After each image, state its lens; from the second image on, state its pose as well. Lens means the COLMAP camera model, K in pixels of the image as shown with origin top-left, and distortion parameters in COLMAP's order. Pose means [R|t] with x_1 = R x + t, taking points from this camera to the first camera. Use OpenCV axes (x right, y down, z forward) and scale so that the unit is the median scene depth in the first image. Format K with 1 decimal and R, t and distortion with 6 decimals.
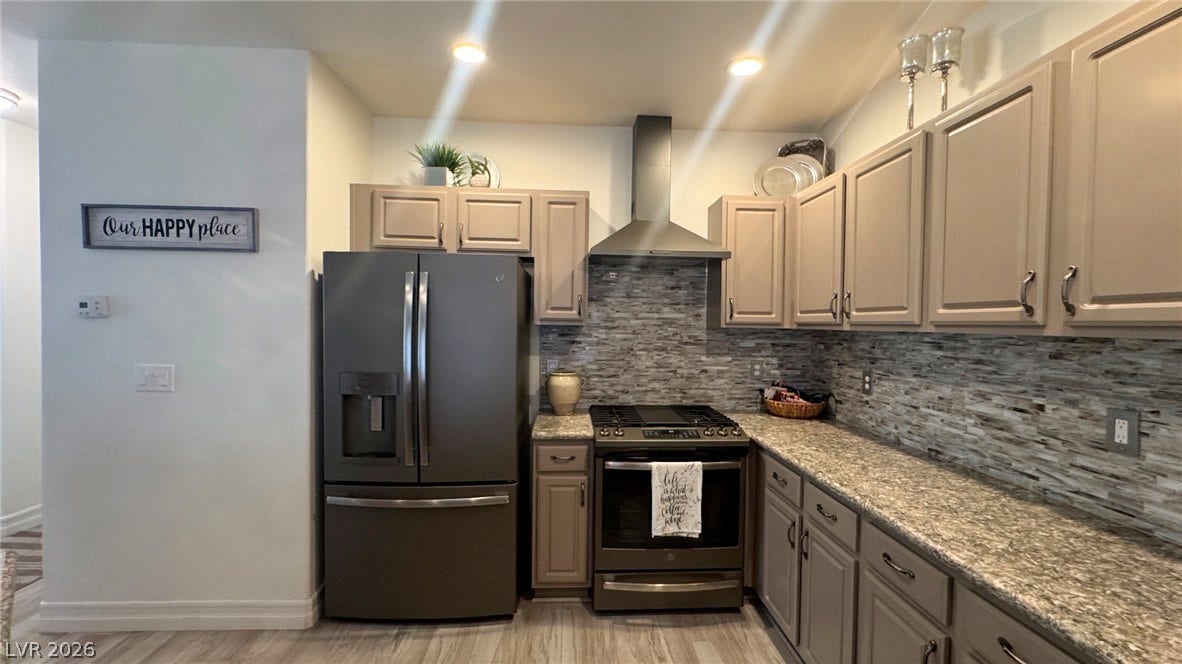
lens RADIAL K [[474.9, 0, 590.7], [0, 474.9, 330.7], [0, 0, 1]] dist [-0.004163, -0.000172]
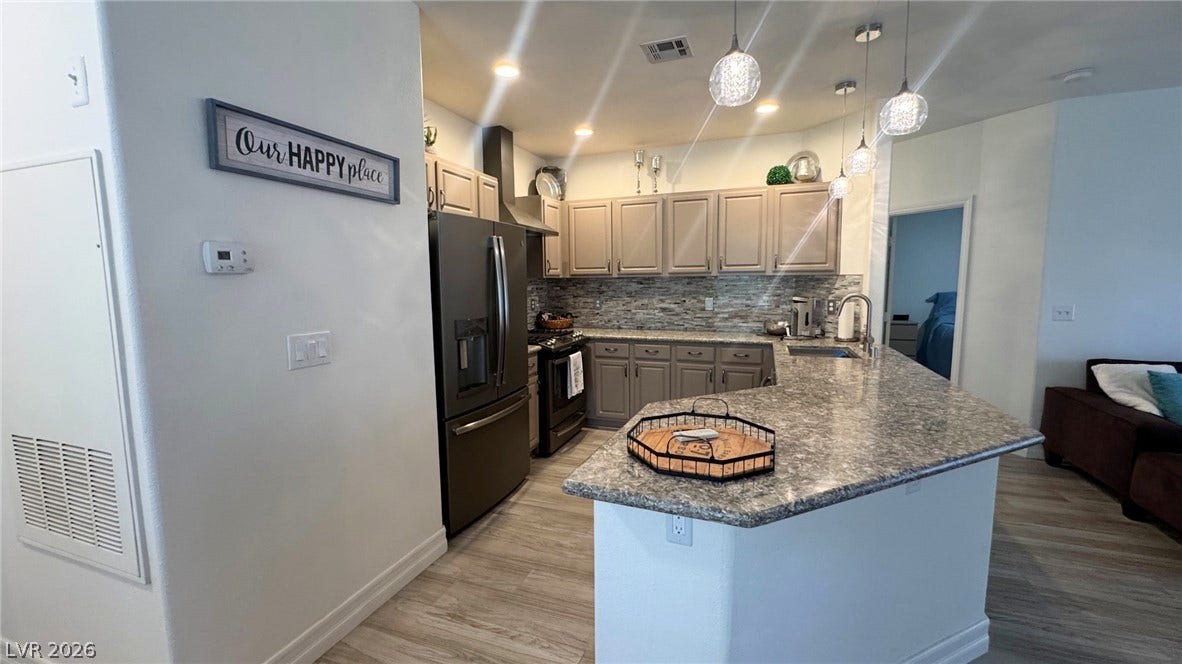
lens RADIAL K [[474.9, 0, 594.5], [0, 474.9, 329.4], [0, 0, 1]] dist [-0.004163, -0.000172]
pose [[0.393980, -0.114413, 0.911970, -1.462165], [0.031711, 0.993323, 0.110919, -0.007247], [-0.918572, -0.014781, 0.394978, 0.243841]]
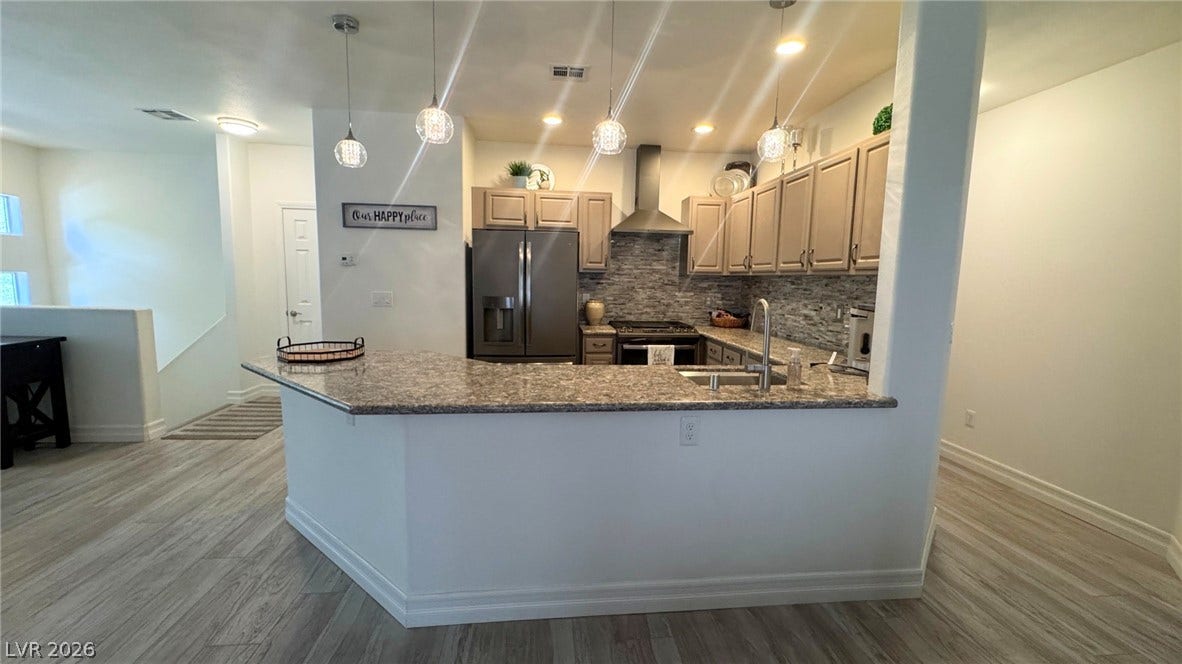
lens RADIAL K [[474.9, 0, 591.3], [0, 474.9, 330.8], [0, 0, 1]] dist [-0.004163, -0.000172]
pose [[0.998707, 0.000735, 0.050838, -0.200701], [-0.005616, 0.995372, 0.095934, 0.042551], [-0.050532, -0.096095, 0.994089, -0.896891]]
